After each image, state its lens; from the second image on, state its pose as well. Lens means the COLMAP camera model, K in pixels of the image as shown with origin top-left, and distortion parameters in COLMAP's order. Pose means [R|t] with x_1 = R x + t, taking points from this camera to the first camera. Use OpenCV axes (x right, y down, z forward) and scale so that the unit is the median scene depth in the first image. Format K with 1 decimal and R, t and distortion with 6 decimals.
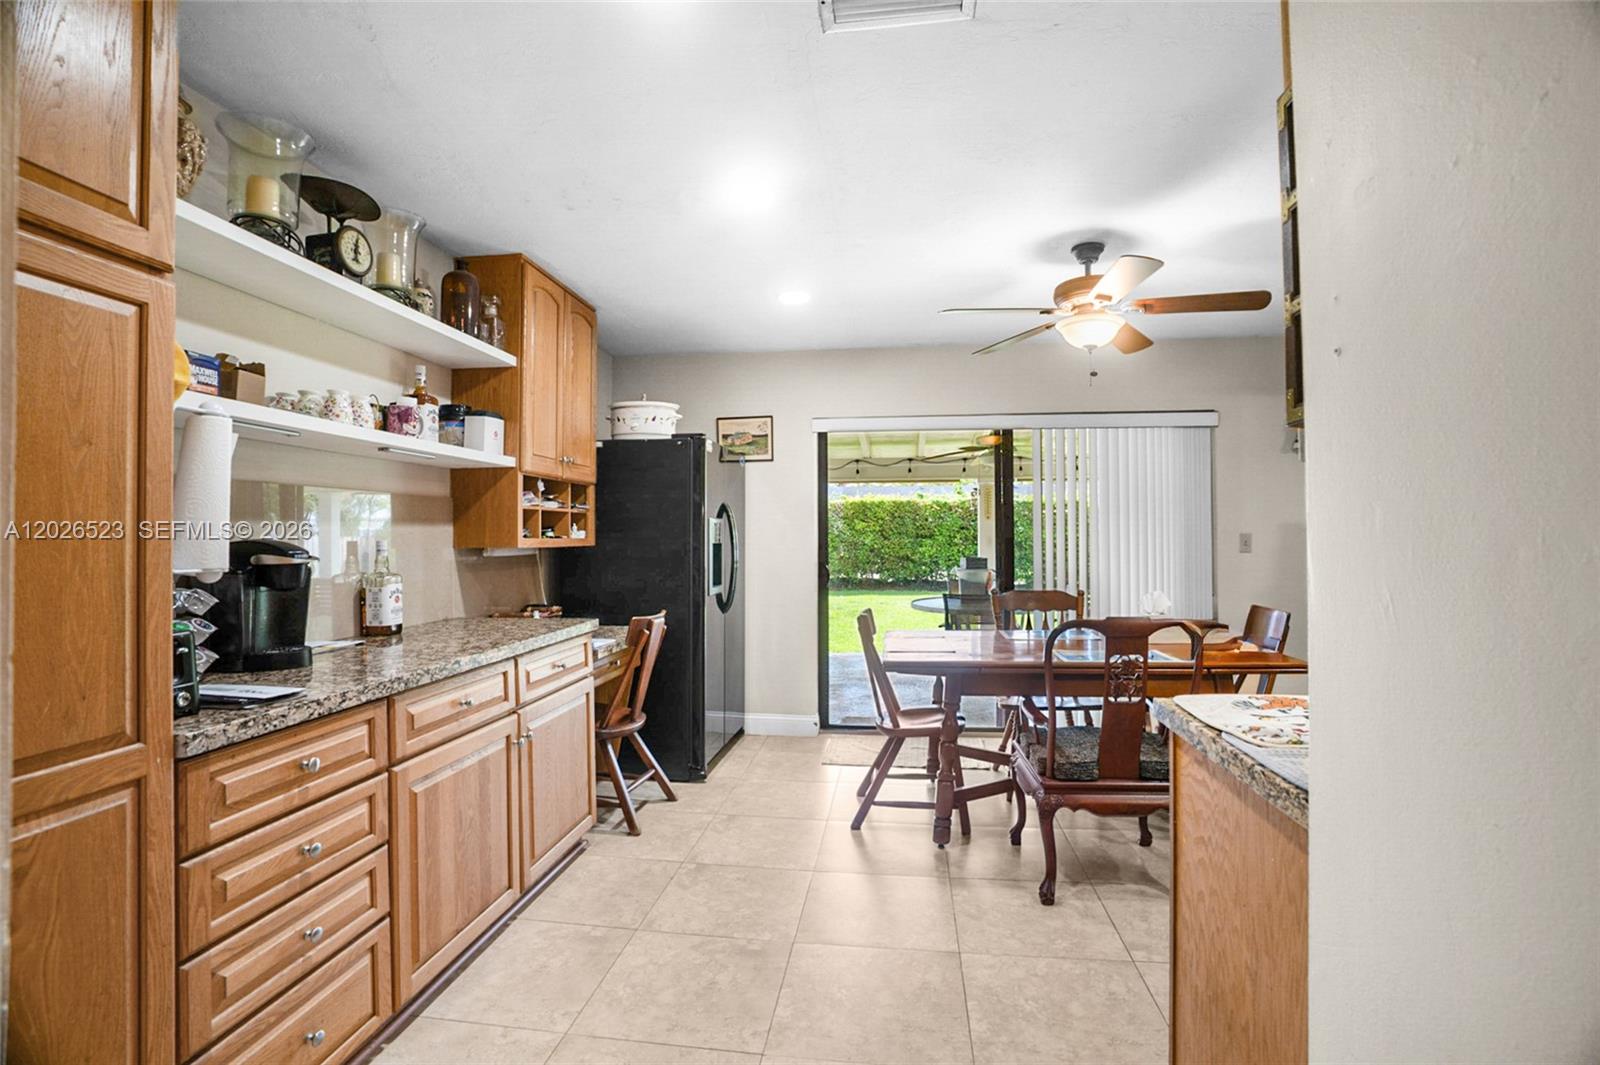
lens RADIAL K [[738.0, 0, 806.4], [0, 738.0, 523.6], [0, 0, 1]] dist [-0.072649, 0.029345]
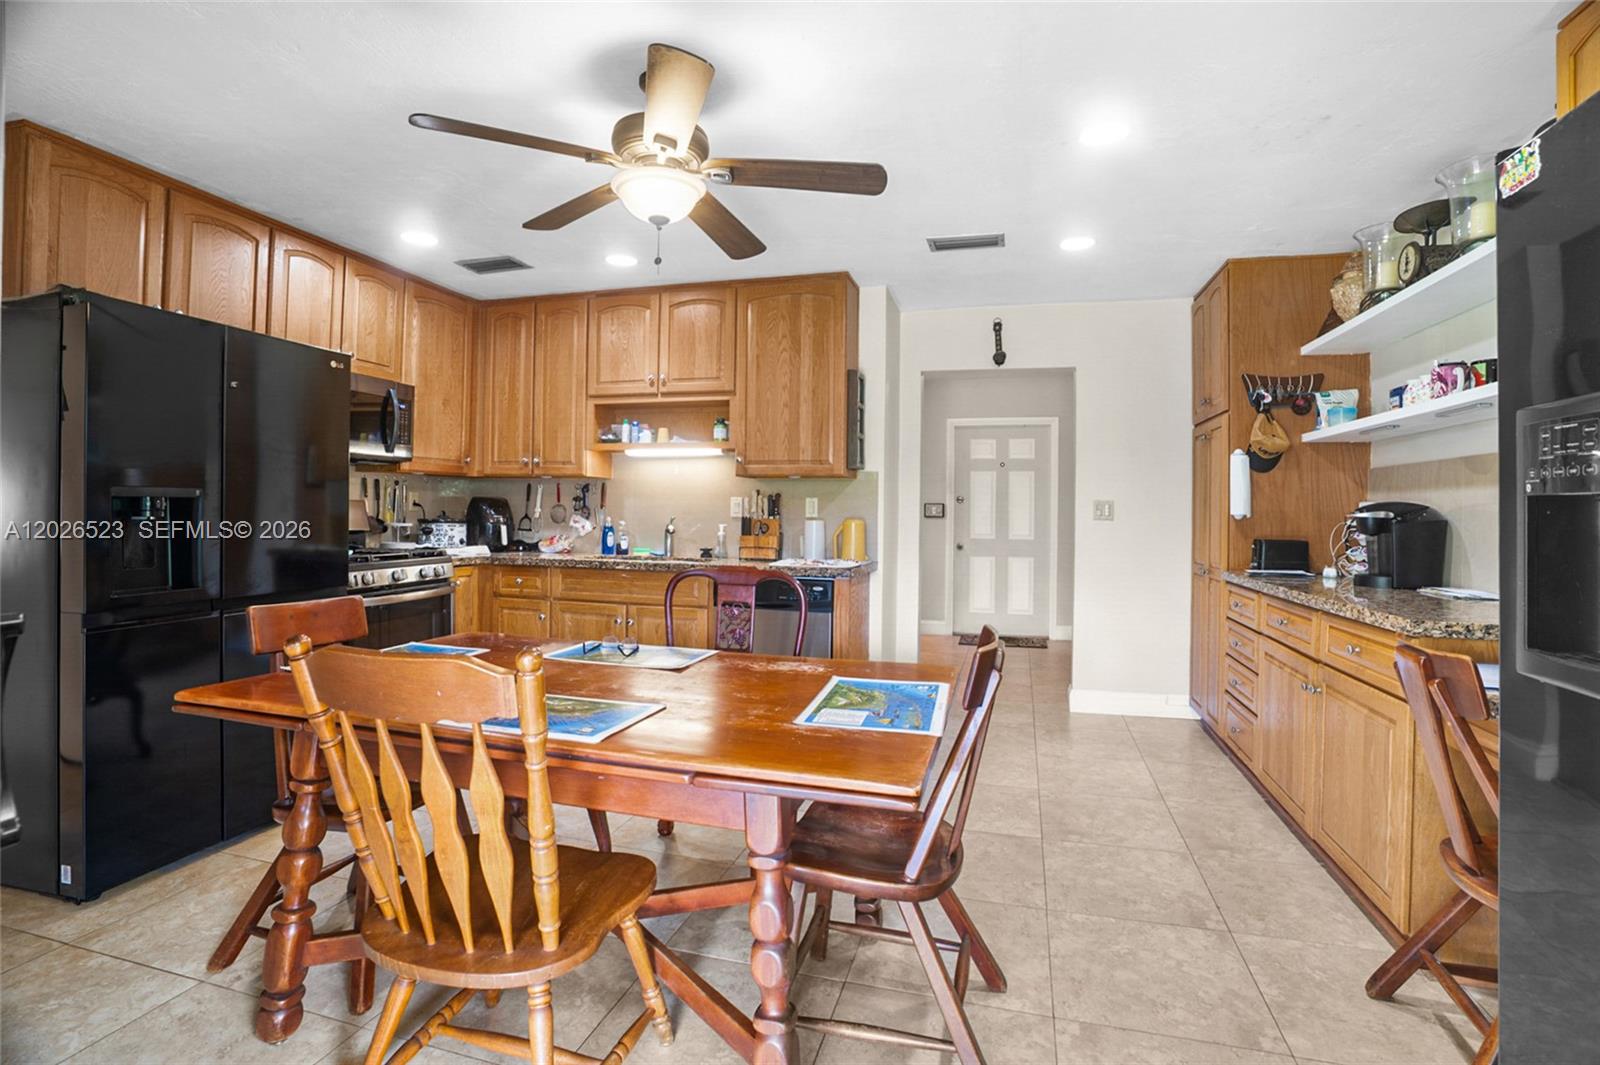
lens RADIAL K [[749.1, 0, 817.7], [0, 749.1, 500.2], [0, 0, 1]] dist [-0.101556, 0.031499]
pose [[-0.991307, -0.004453, 0.131494, 0.180335], [-0.009062, 0.999365, -0.034467, 0.066861], [-0.131257, -0.035359, -0.990718, 2.111449]]
